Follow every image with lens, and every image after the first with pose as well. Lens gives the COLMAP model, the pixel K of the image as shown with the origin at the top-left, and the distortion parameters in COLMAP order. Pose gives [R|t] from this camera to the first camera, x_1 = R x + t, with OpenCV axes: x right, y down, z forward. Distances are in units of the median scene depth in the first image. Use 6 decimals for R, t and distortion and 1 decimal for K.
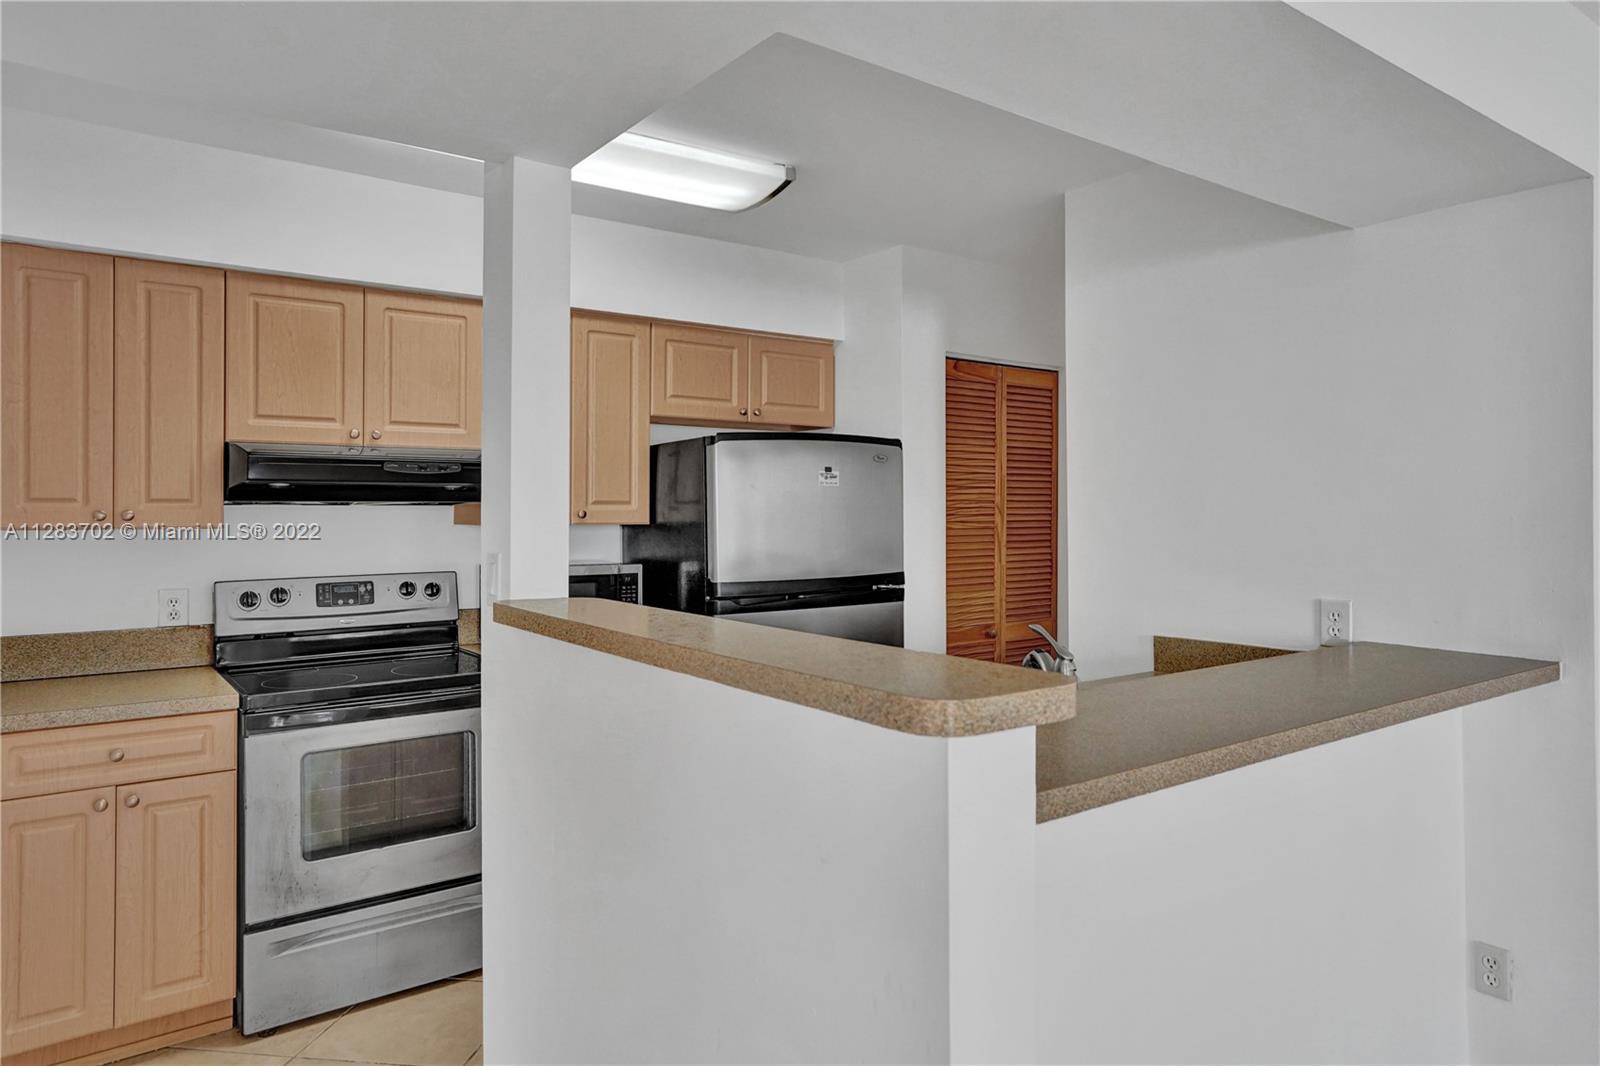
lens RADIAL K [[1006.7, 0, 789.6], [0, 1006.7, 498.7], [0, 0, 1]] dist [-0.001359, 0.003468]
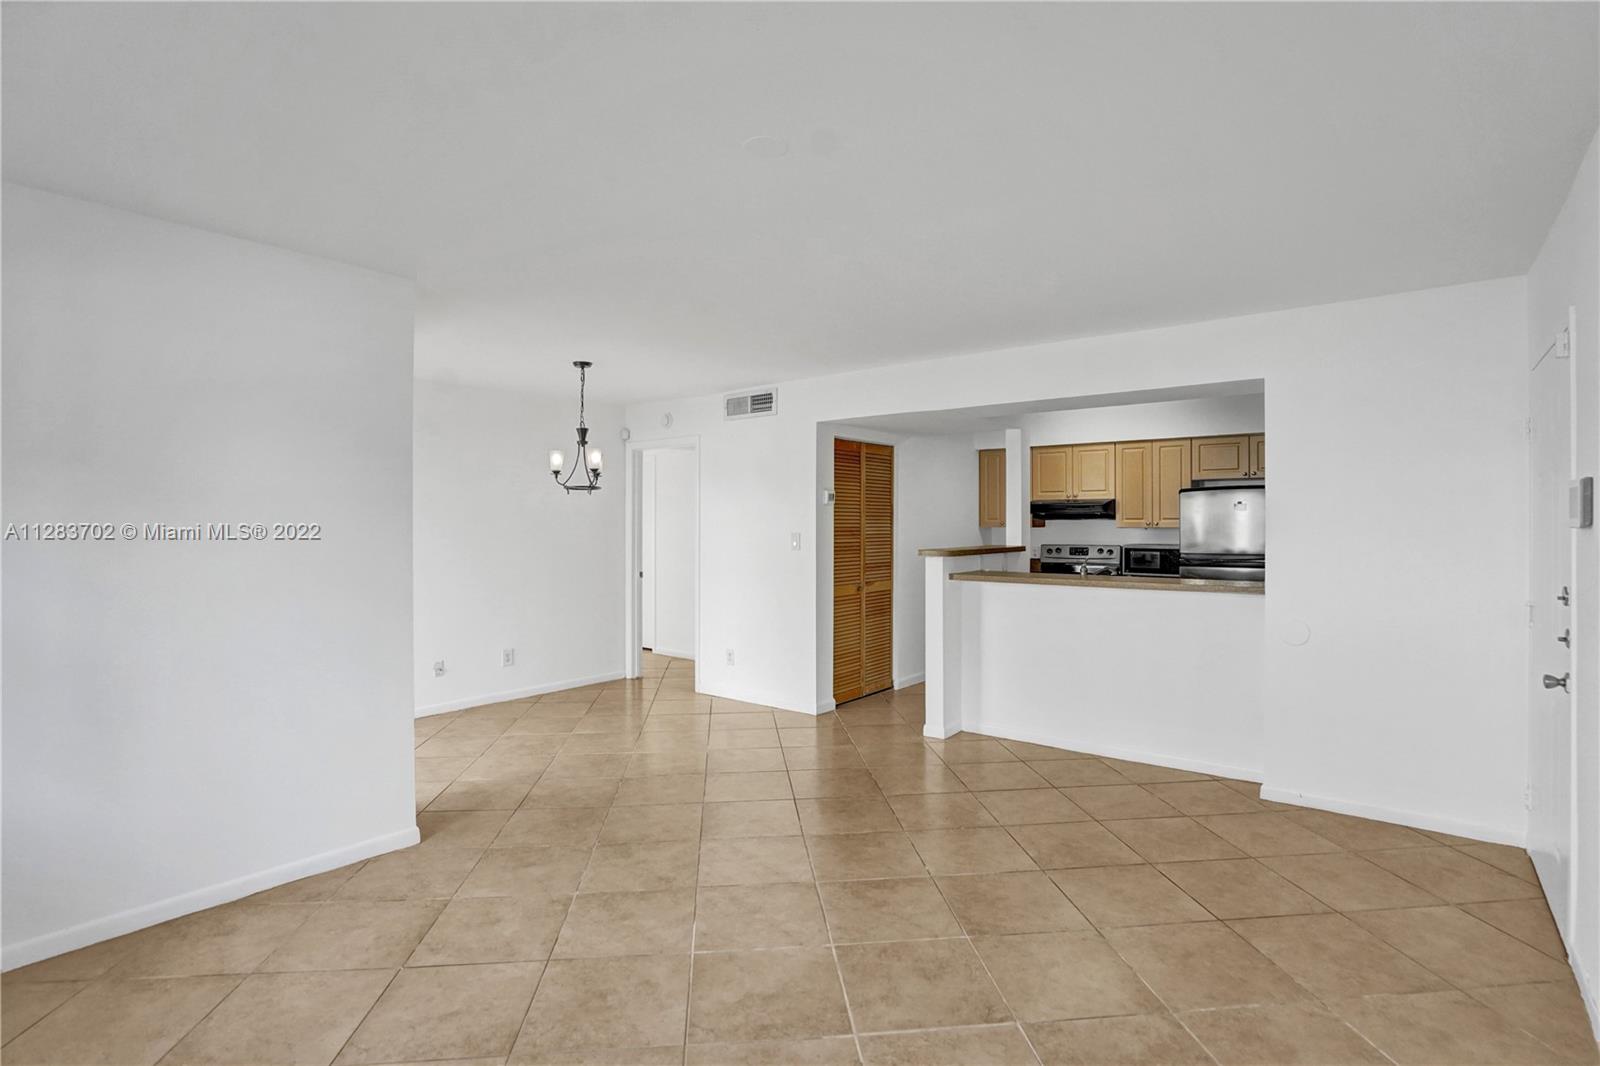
lens RADIAL K [[776.4, 0, 798.7], [0, 776.4, 513.8], [0, 0, 1]] dist [-0.061195, 0.024037]
pose [[0.260928, -0.010809, -0.965298, 1.478489], [0.010312, 0.999911, -0.008409, -0.001074], [0.965303, -0.007760, 0.261016, -0.334790]]
